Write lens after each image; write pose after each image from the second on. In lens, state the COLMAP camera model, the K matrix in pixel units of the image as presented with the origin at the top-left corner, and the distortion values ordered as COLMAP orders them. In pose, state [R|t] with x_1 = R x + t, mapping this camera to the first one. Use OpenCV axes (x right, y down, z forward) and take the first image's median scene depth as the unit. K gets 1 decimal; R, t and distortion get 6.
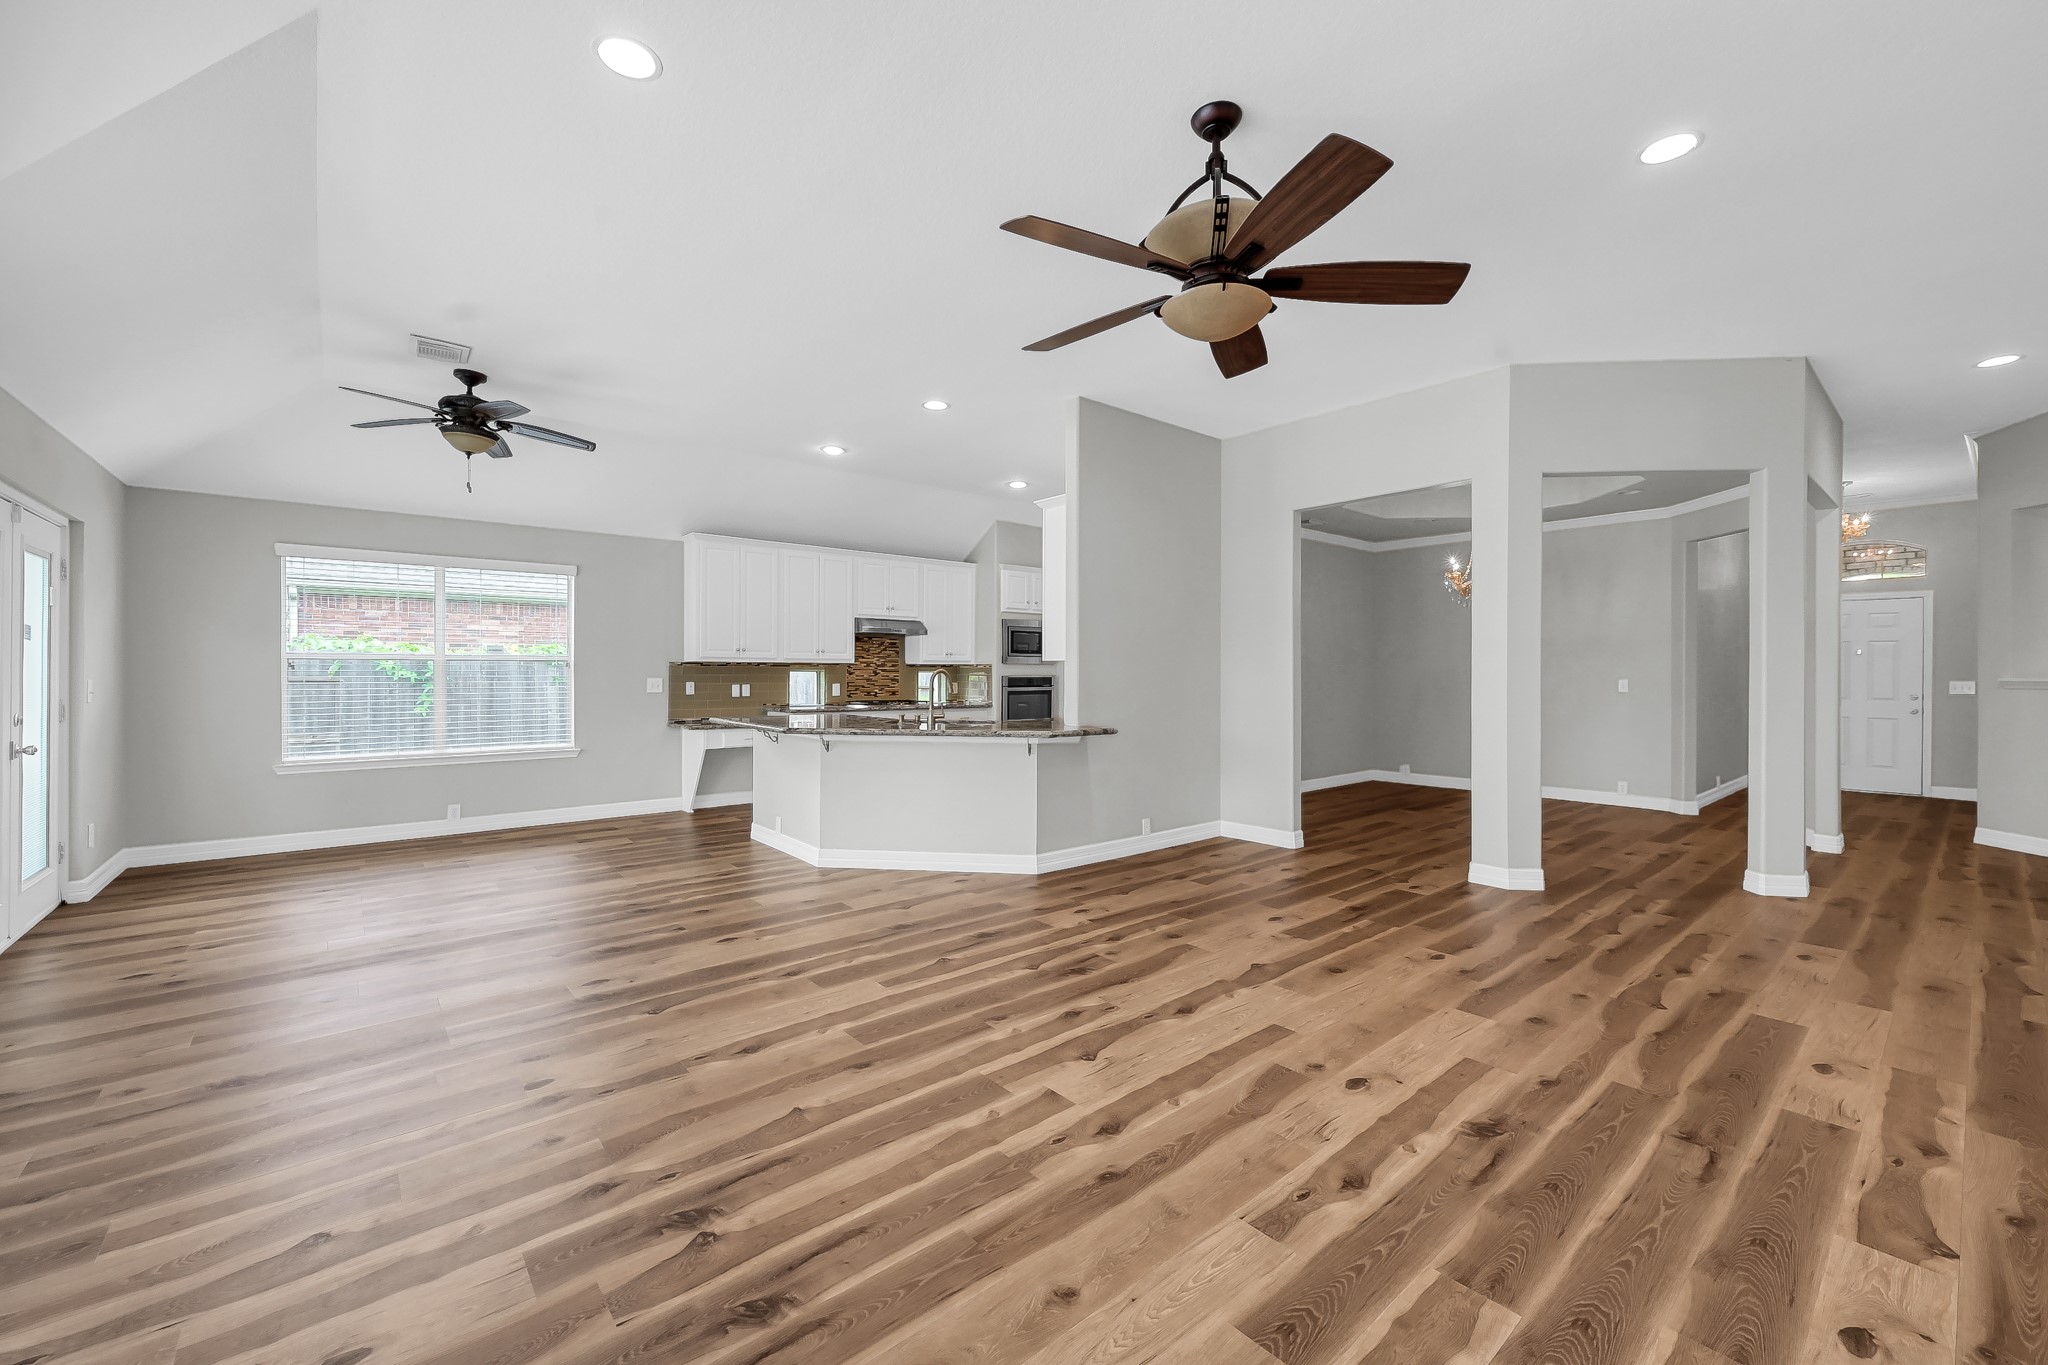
lens RADIAL K [[803.6, 0, 1004.0], [0, 803.6, 653.4], [0, 0, 1]] dist [0.000593, -0.000621]
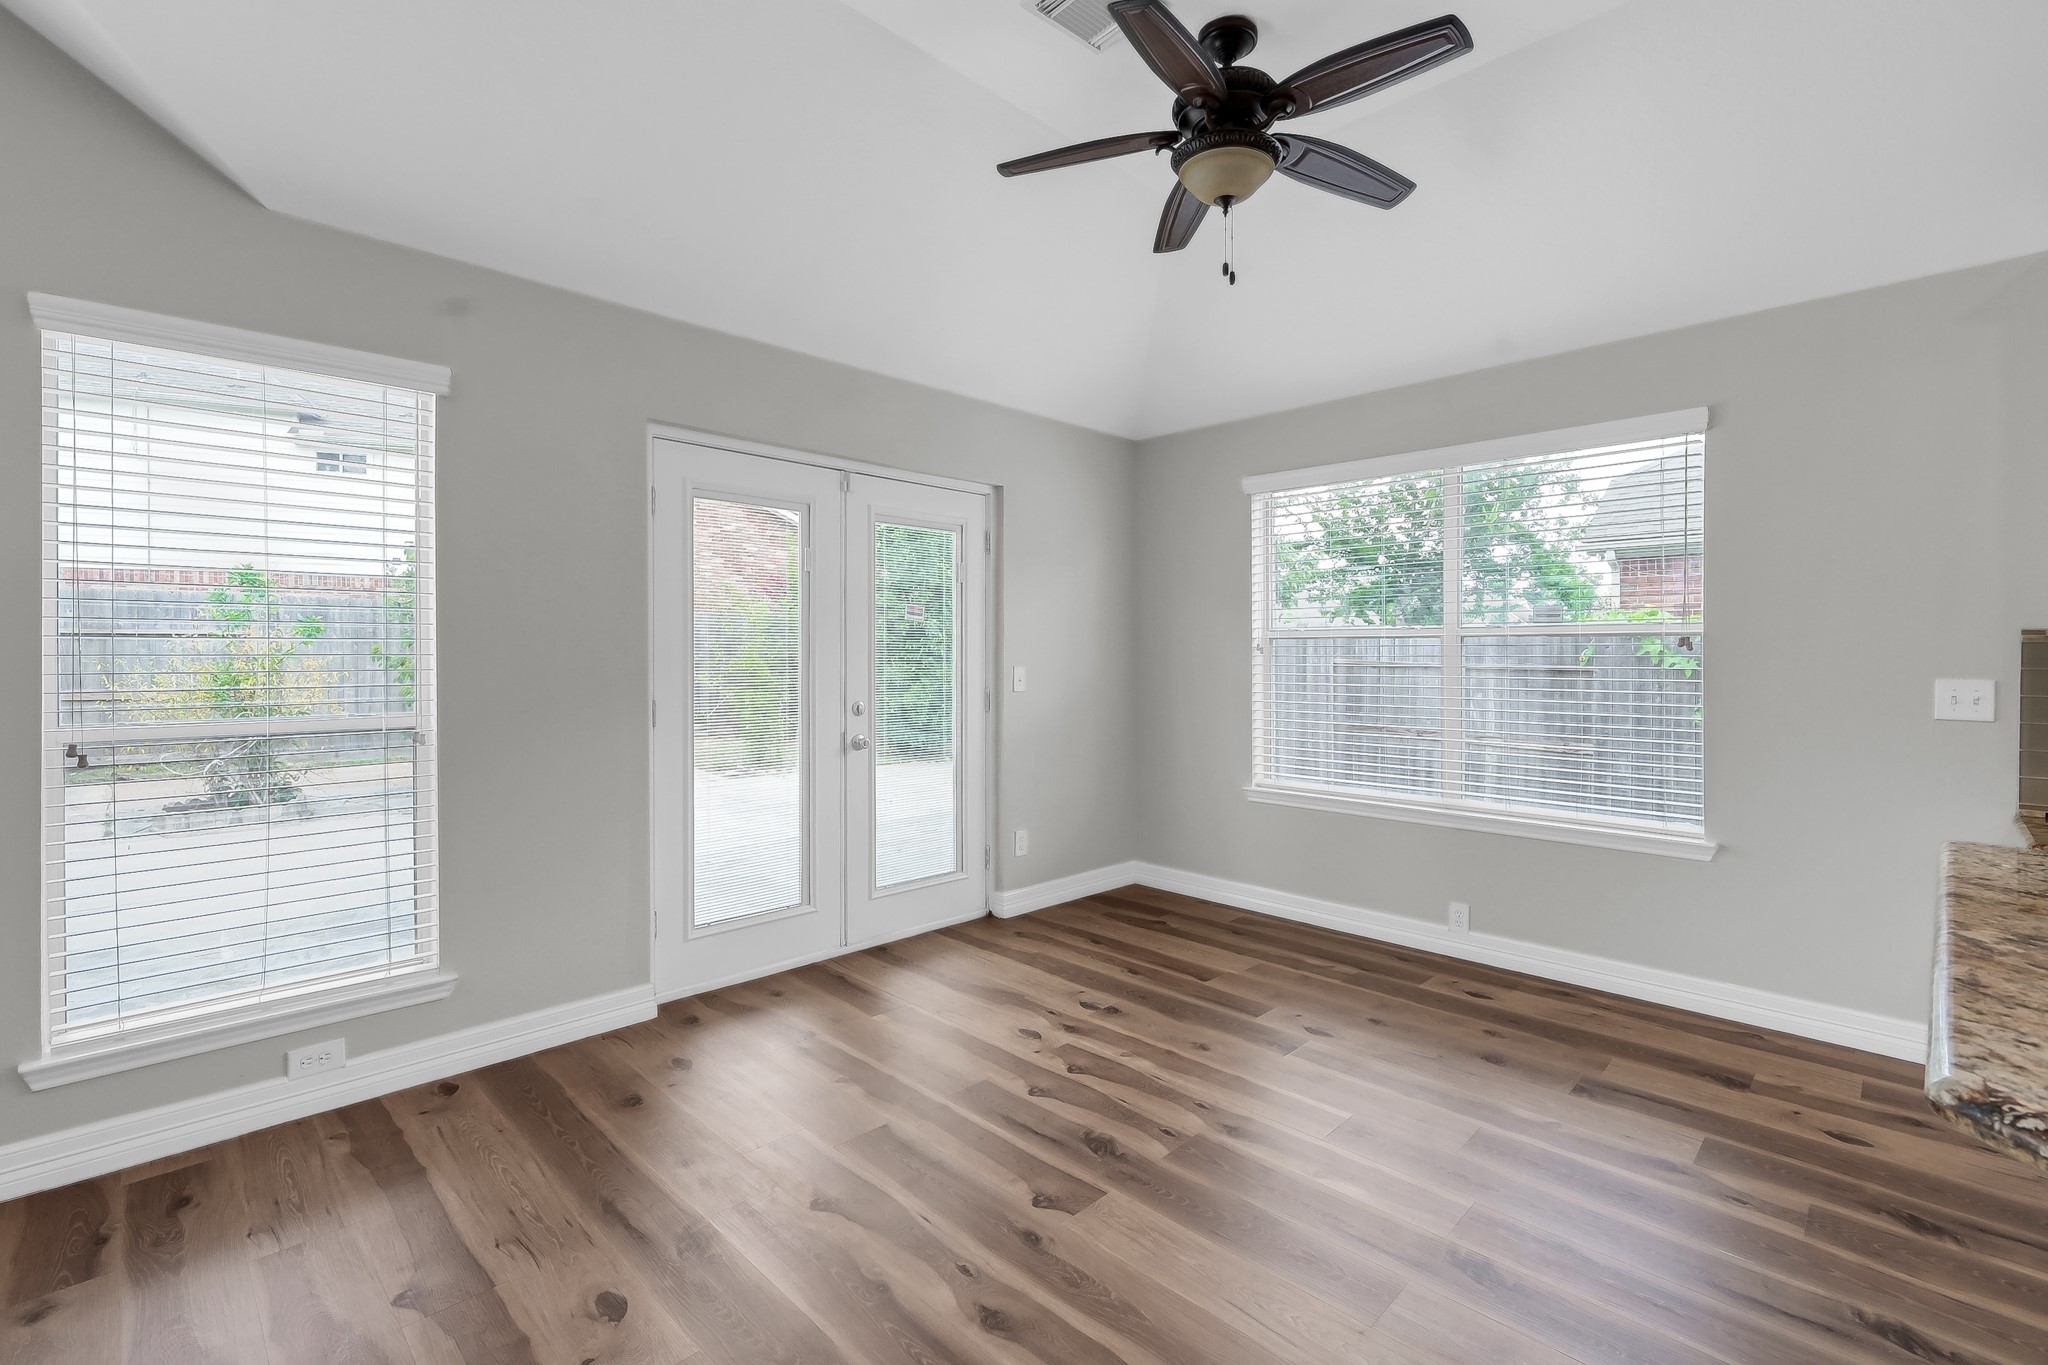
lens RADIAL K [[900.6, 0, 1049.9], [0, 900.6, 656.9], [0, 0, 1]] dist [-0.001107, -0.000305]
pose [[0.111052, 0.001415, -0.993814, -0.122420], [0.020387, 0.999785, 0.003702, 0.015715], [0.993605, -0.020672, 0.111000, 0.722002]]
